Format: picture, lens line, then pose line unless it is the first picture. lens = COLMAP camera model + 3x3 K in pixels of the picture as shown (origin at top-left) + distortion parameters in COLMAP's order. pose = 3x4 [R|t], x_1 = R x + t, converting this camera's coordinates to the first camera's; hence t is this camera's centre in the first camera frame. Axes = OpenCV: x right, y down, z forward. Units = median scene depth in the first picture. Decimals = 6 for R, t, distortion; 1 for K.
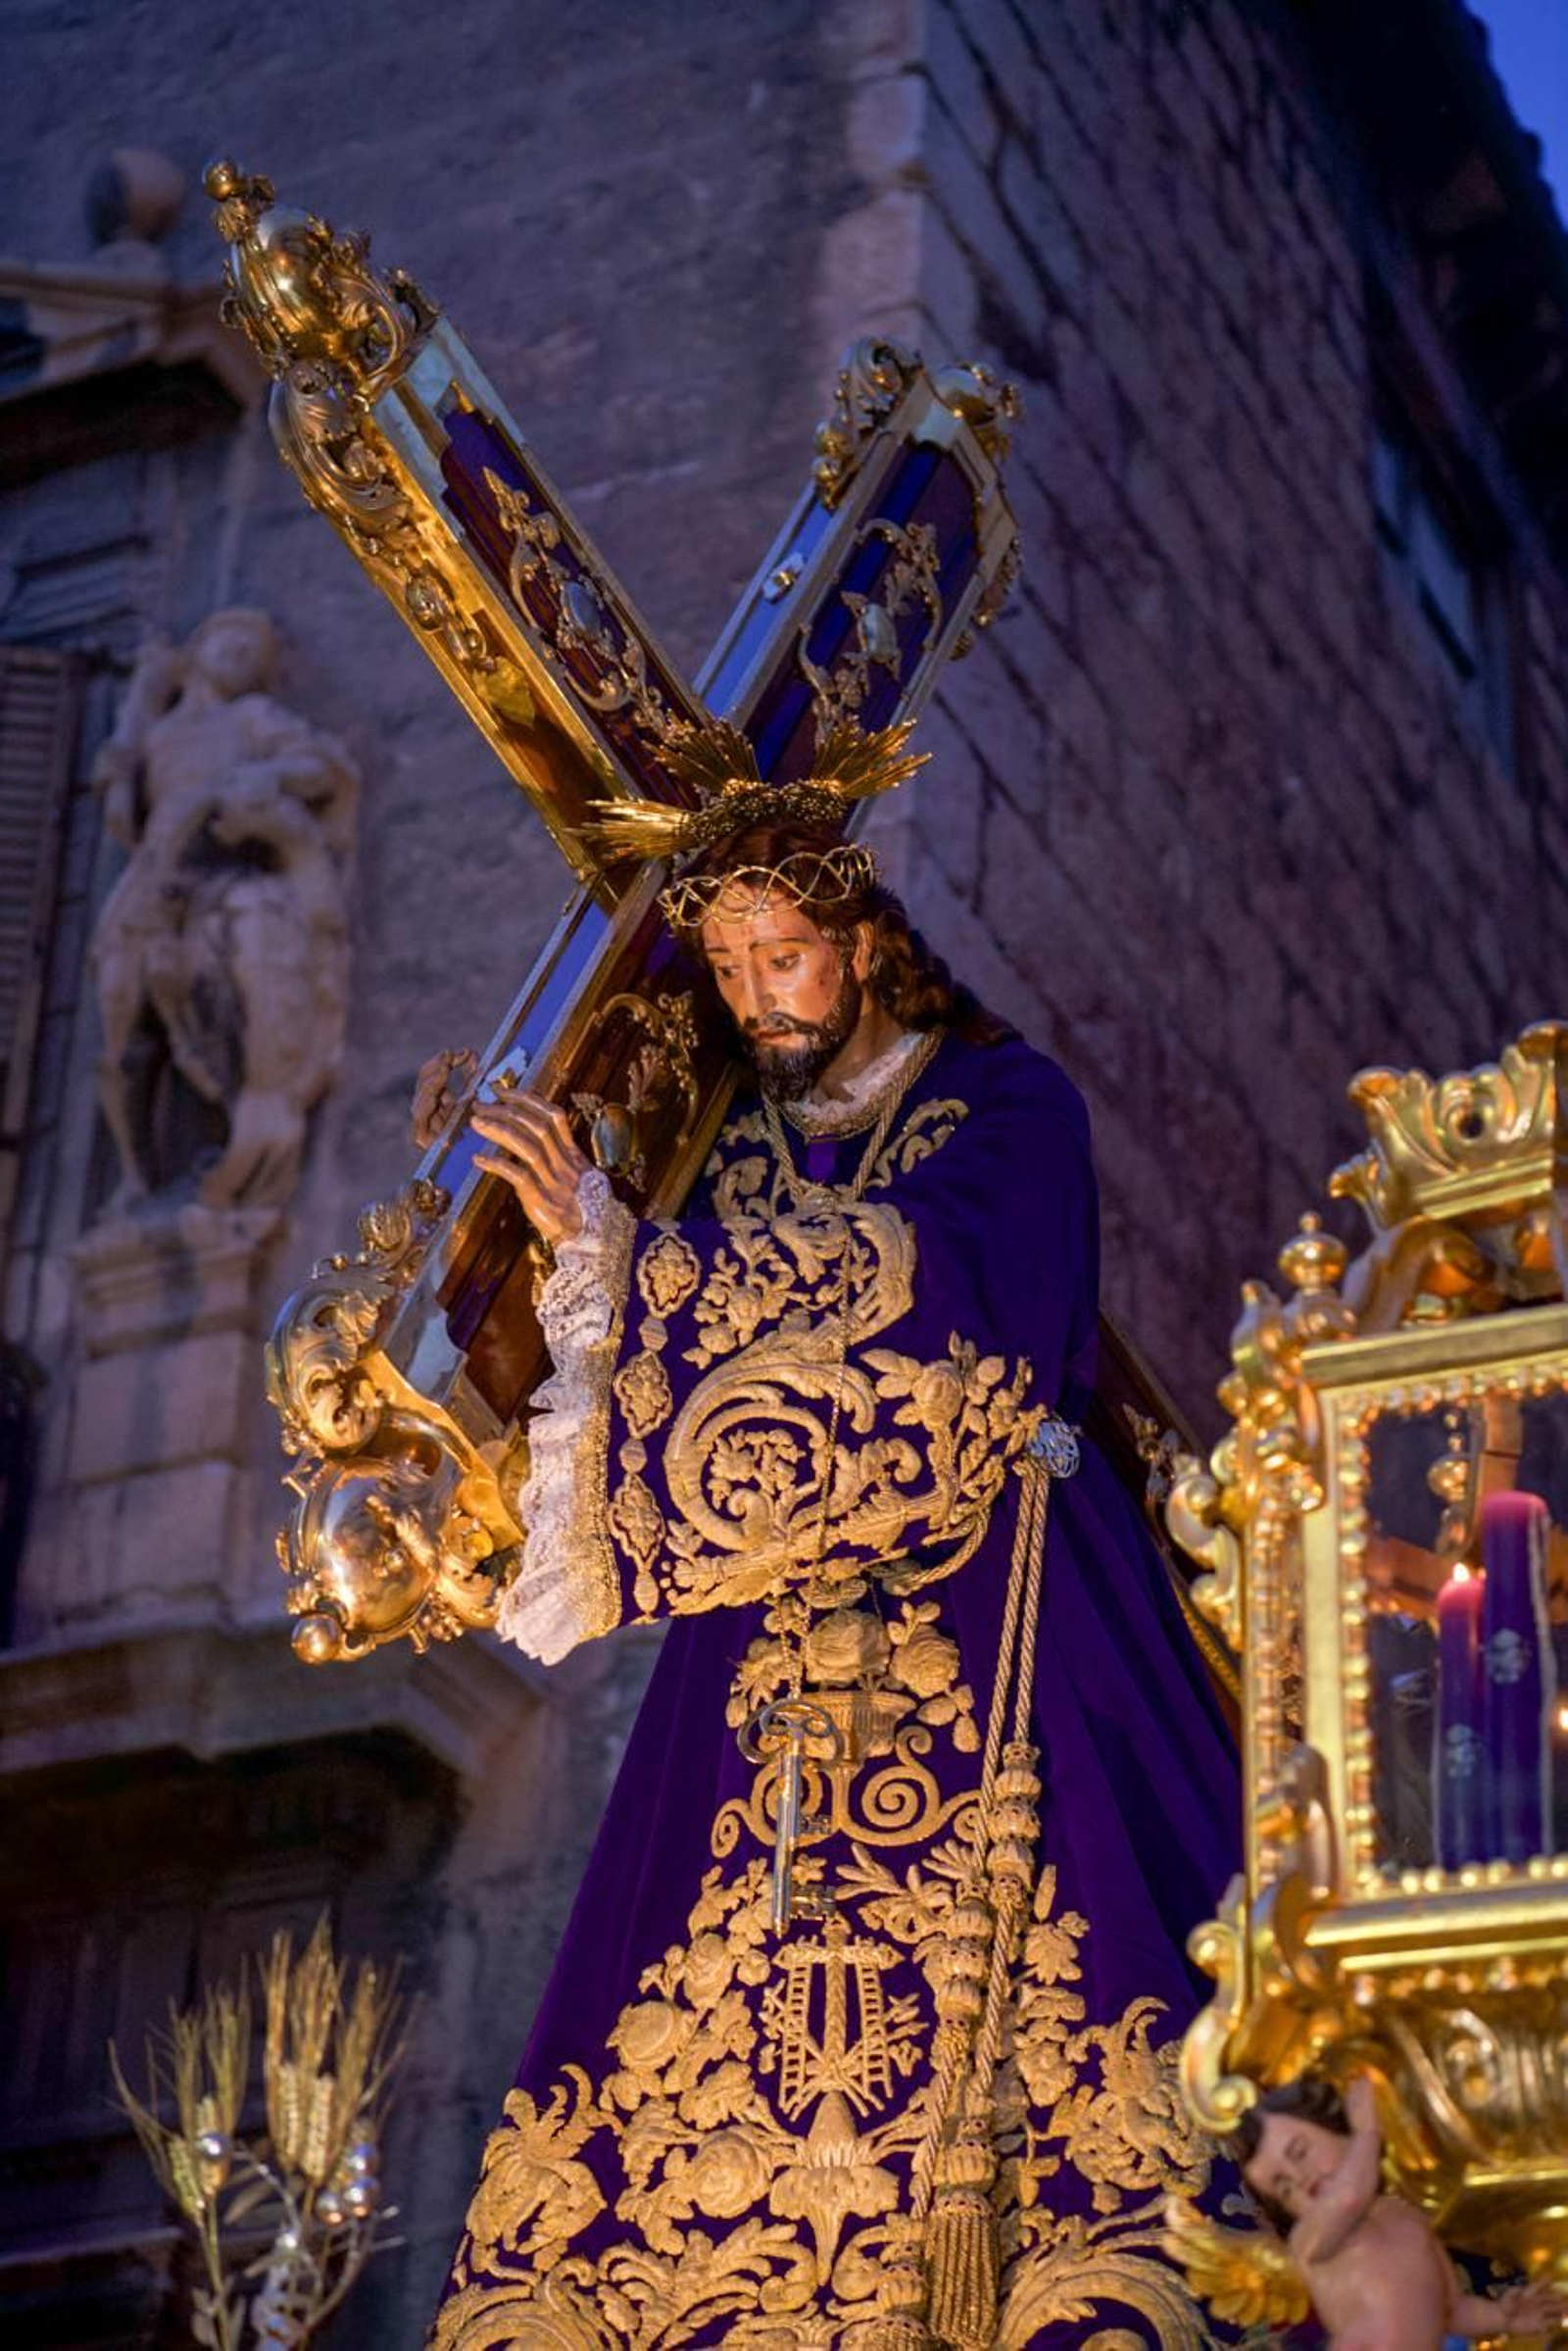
lens RADIAL K [[4445.7, 0, 784.0], [0, 4445.7, 1175.5], [0, 0, 1]] dist [0.293829, 0.140559]
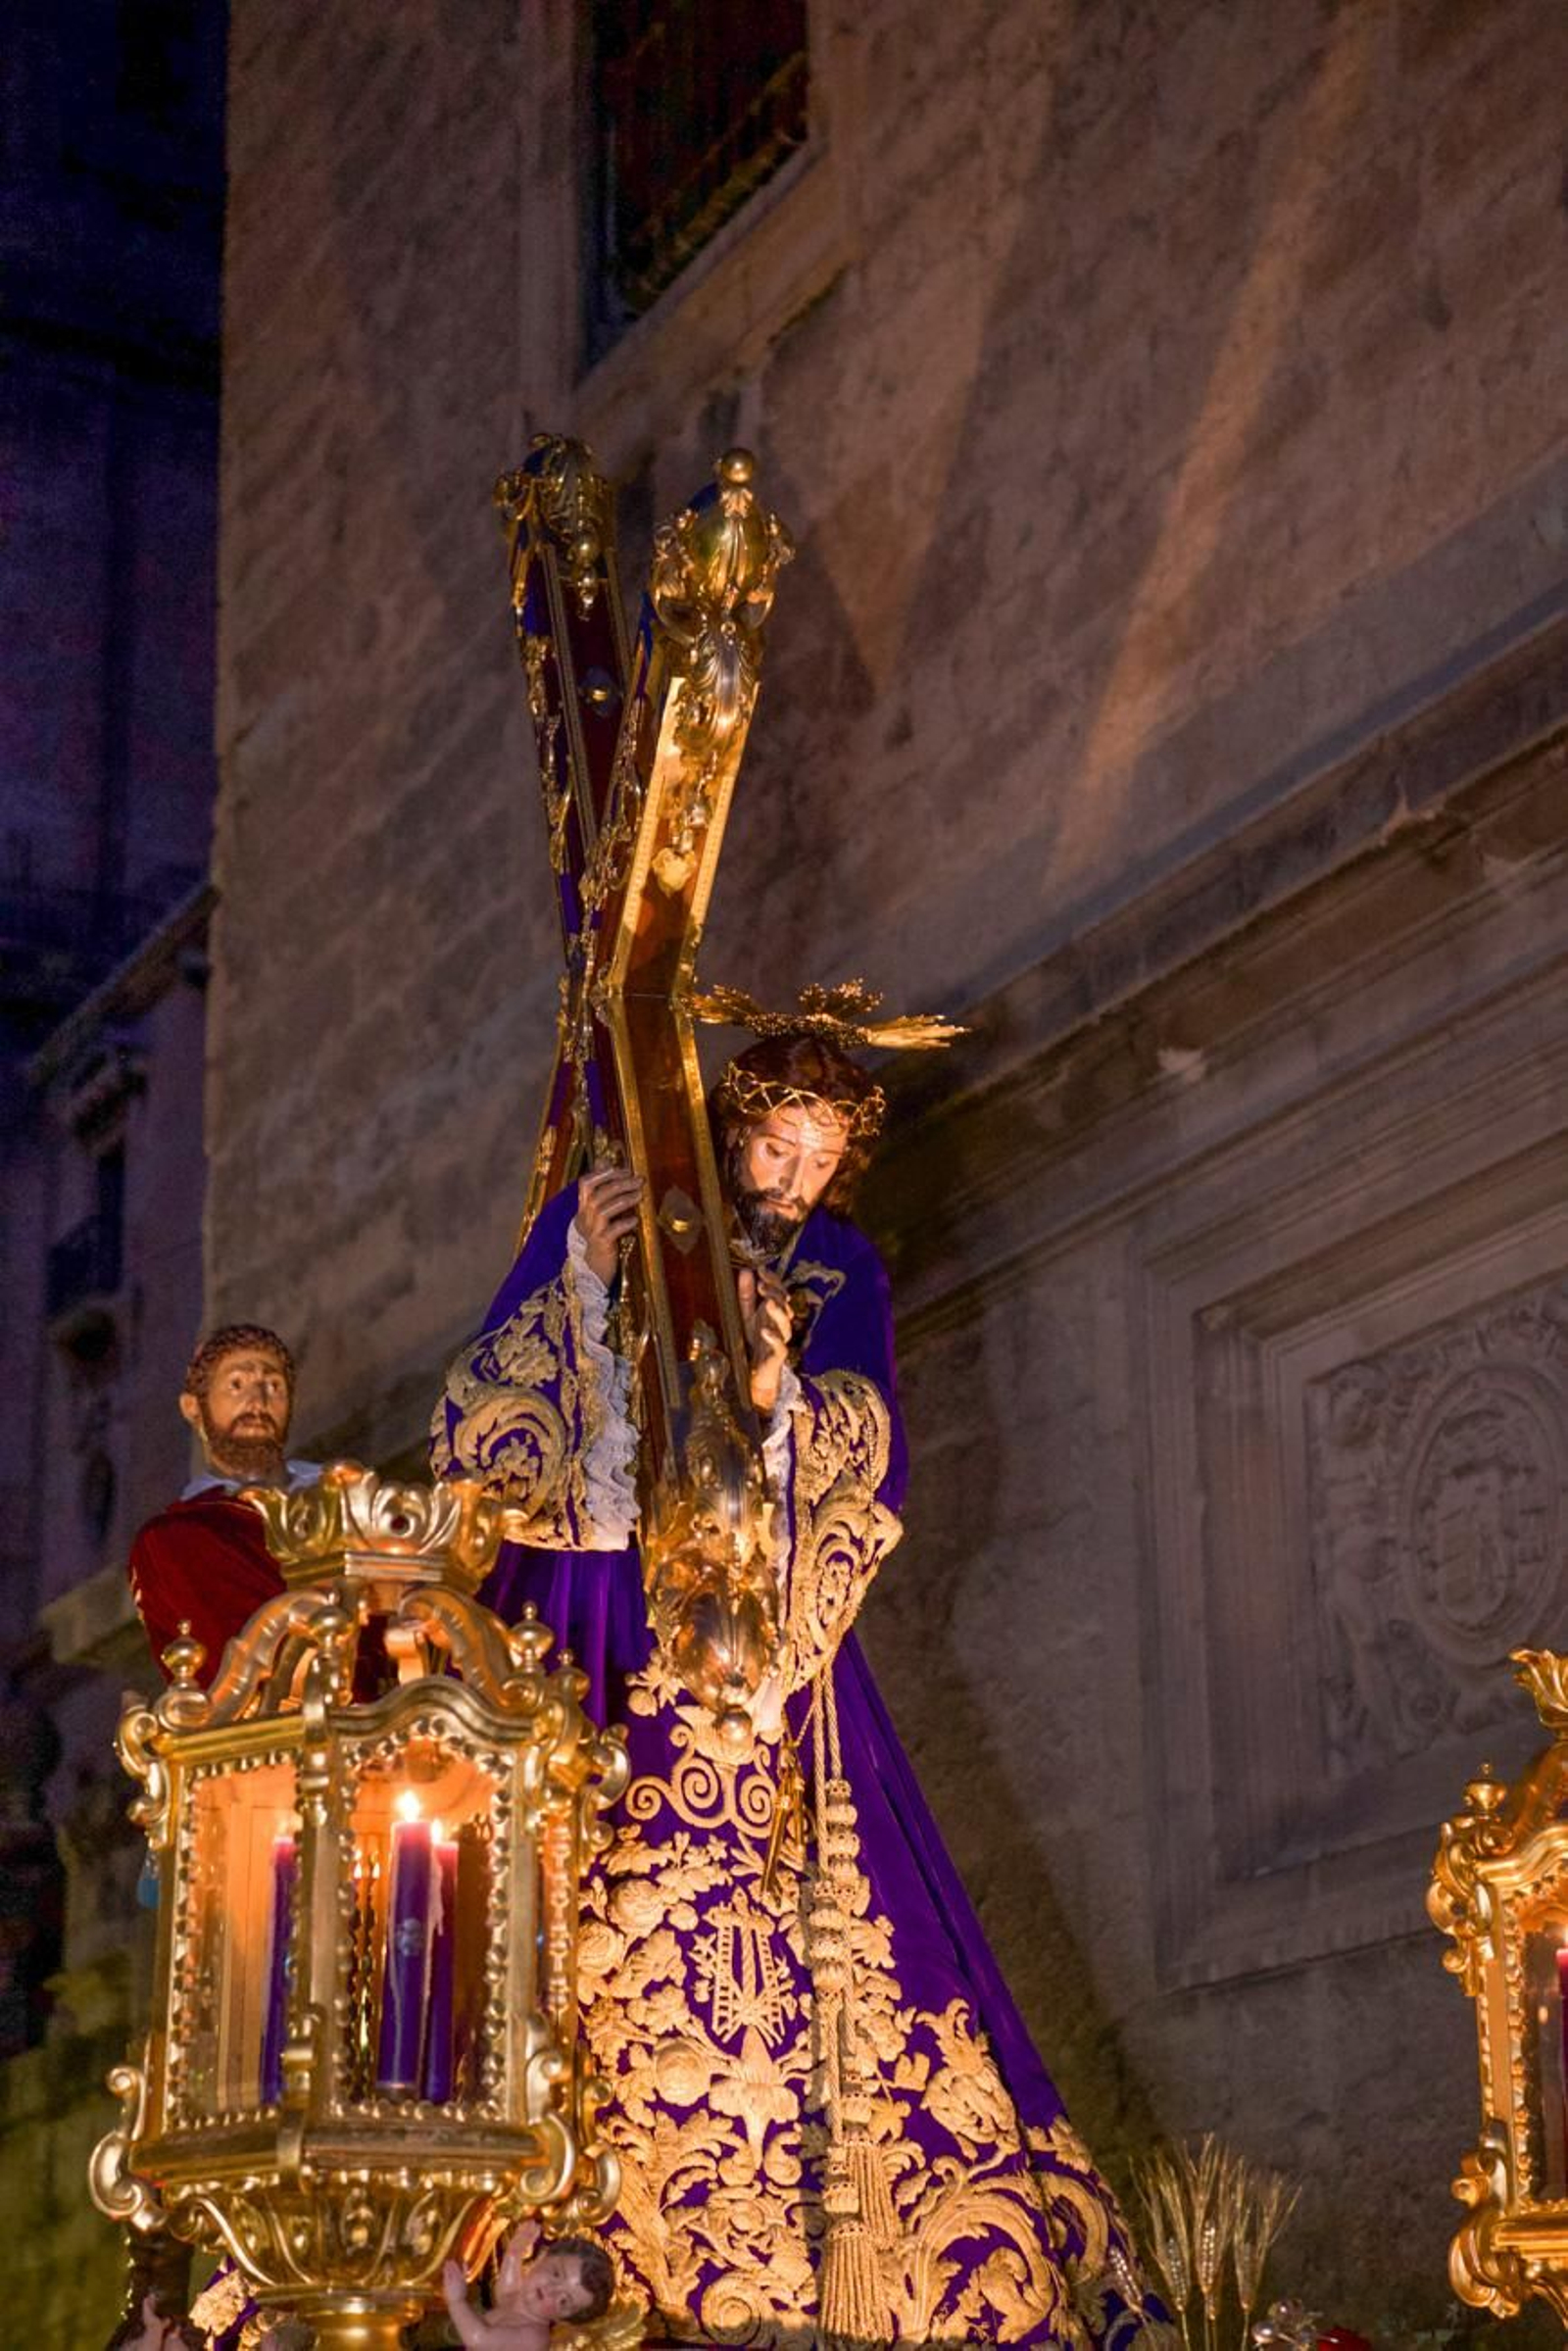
lens RADIAL K [[4445.7, 0, 784.0], [0, 4445.7, 1175.5], [0, 0, 1]] dist [0.293829, 0.140559]
pose [[0.654999, 0.216831, 0.723852, -1.035380], [-0.370341, 0.927121, 0.057393, -0.125175], [-0.658653, -0.305664, 0.687564, 0.103577]]
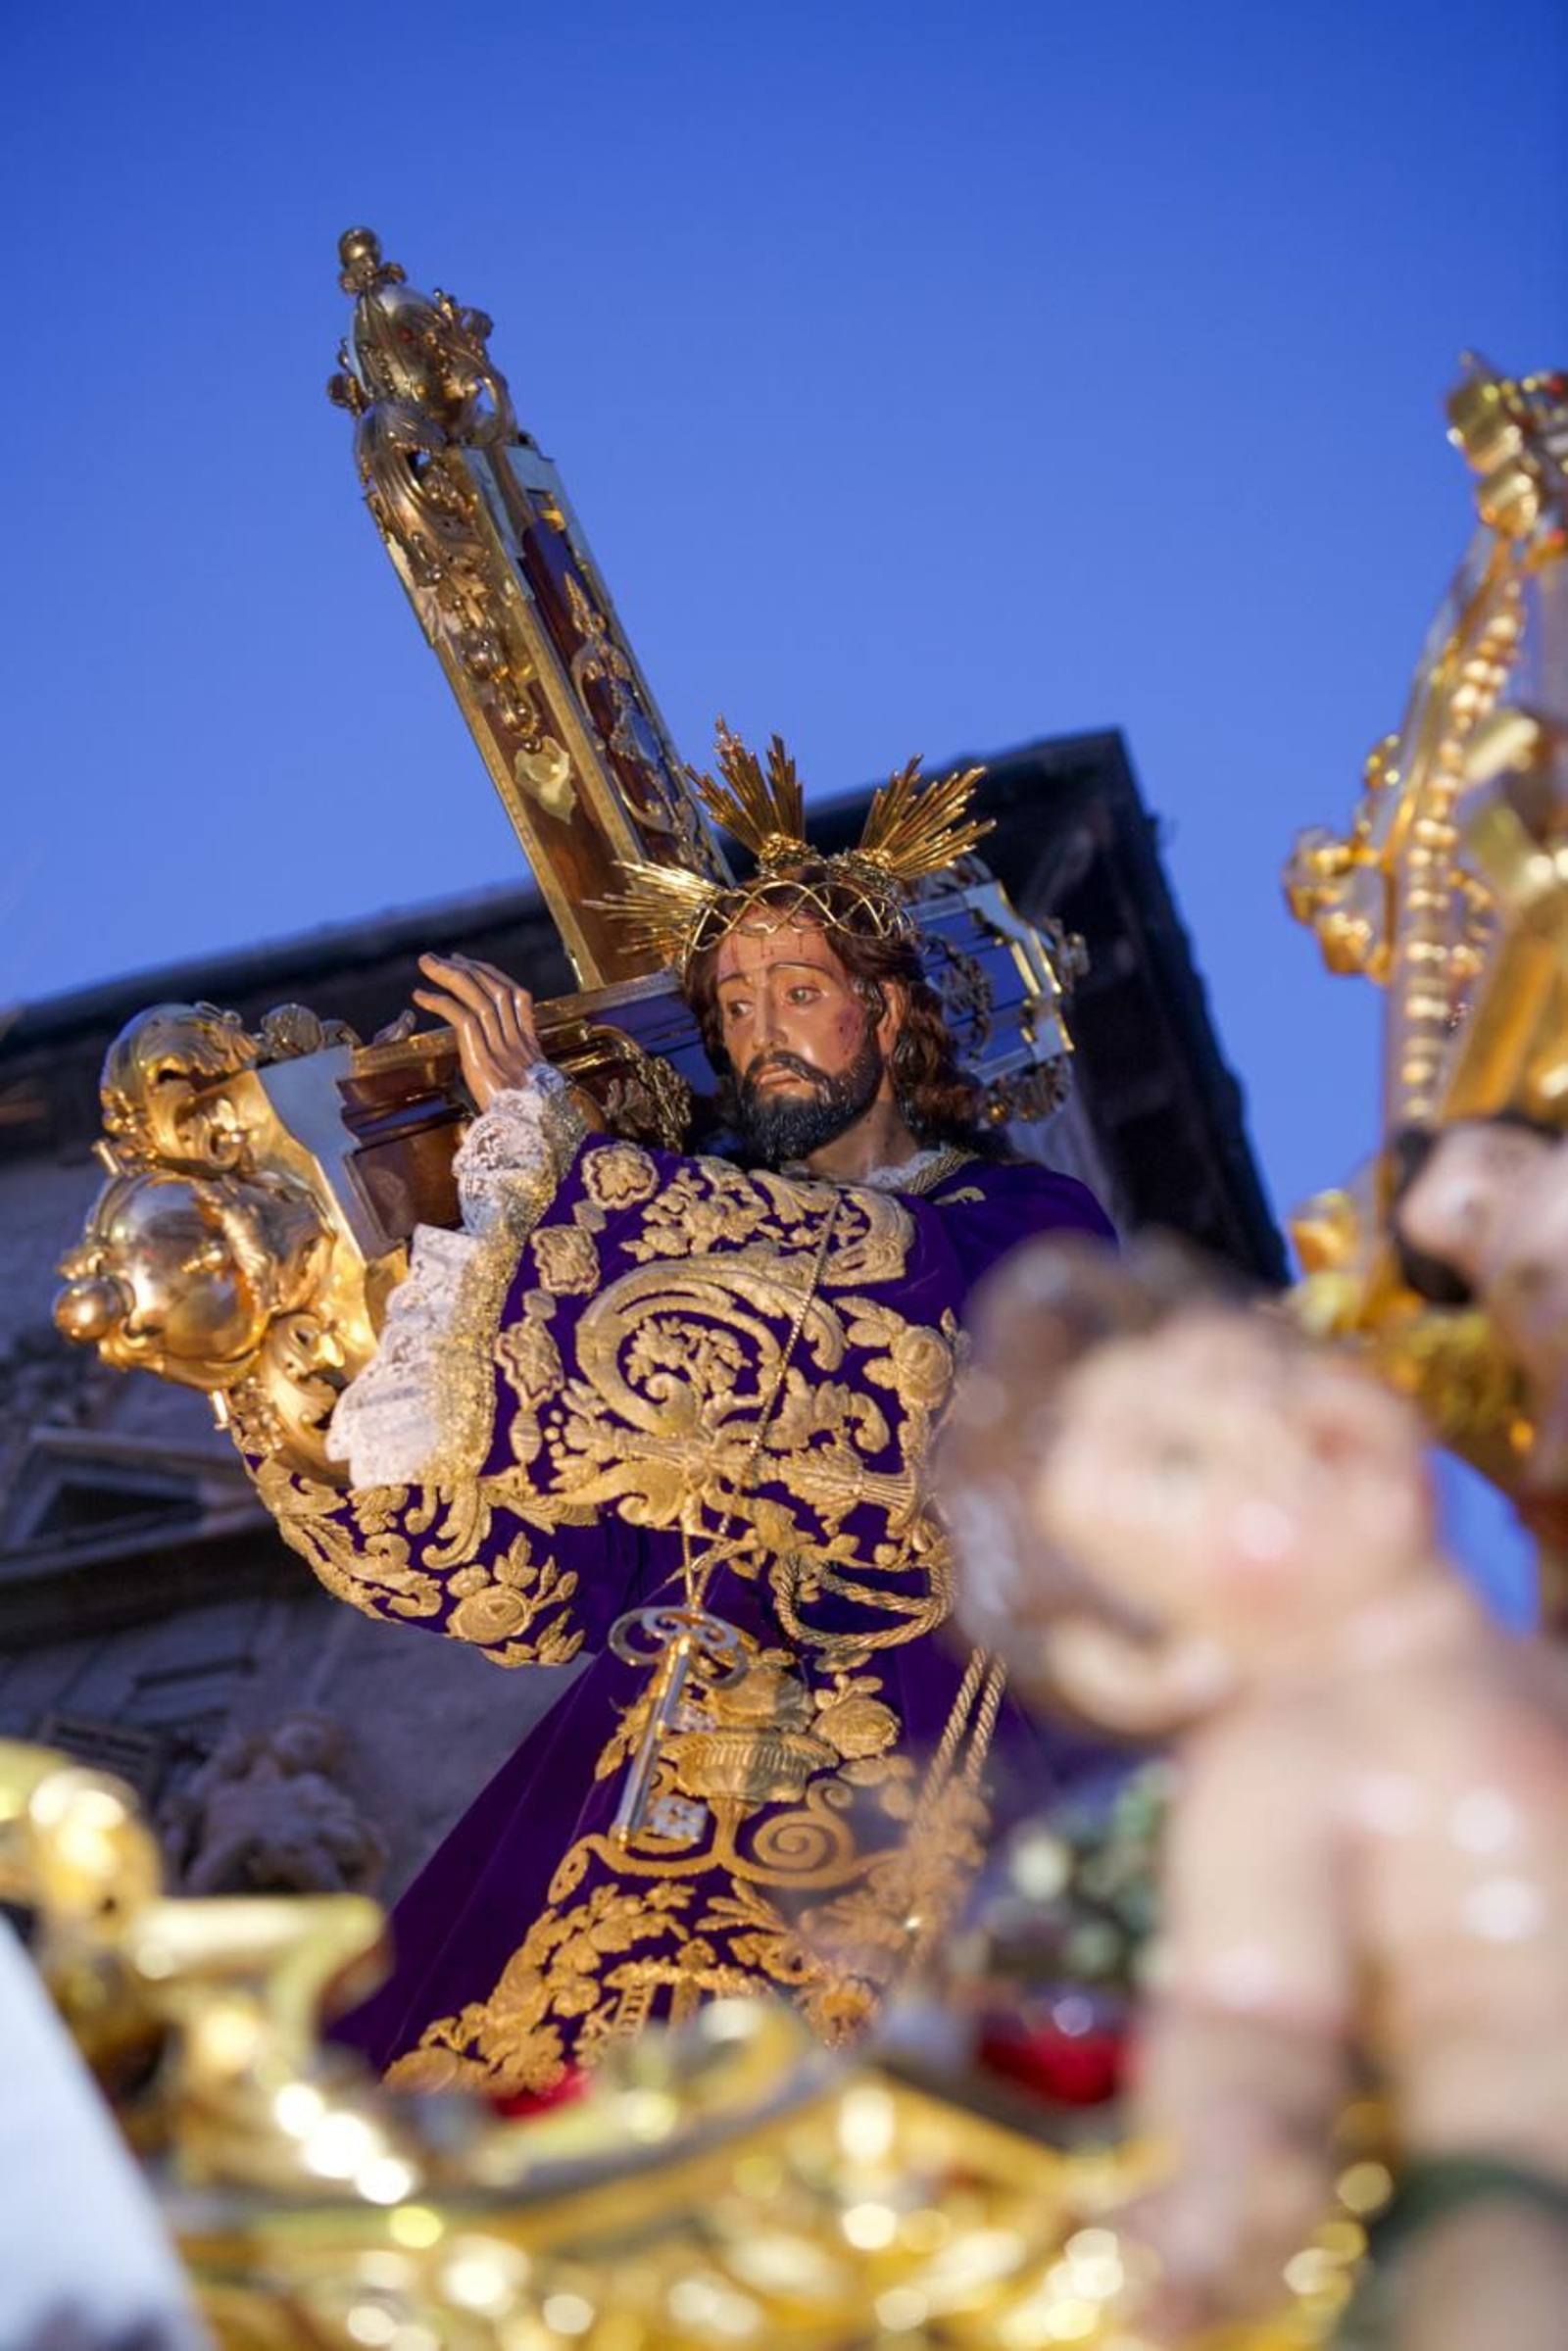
lens RADIAL K [[3370.6, 0, 784.0], [0, 3370.6, 1175.5], [0, 0, 1]] dist [0.167779, 0.052604]
pose [[0.988854, 0.144090, -0.037492, 0.028622], [-0.146434, 0.895694, -0.419867, 0.287263], [-0.026917, 0.420678, 0.906811, 0.433780]]
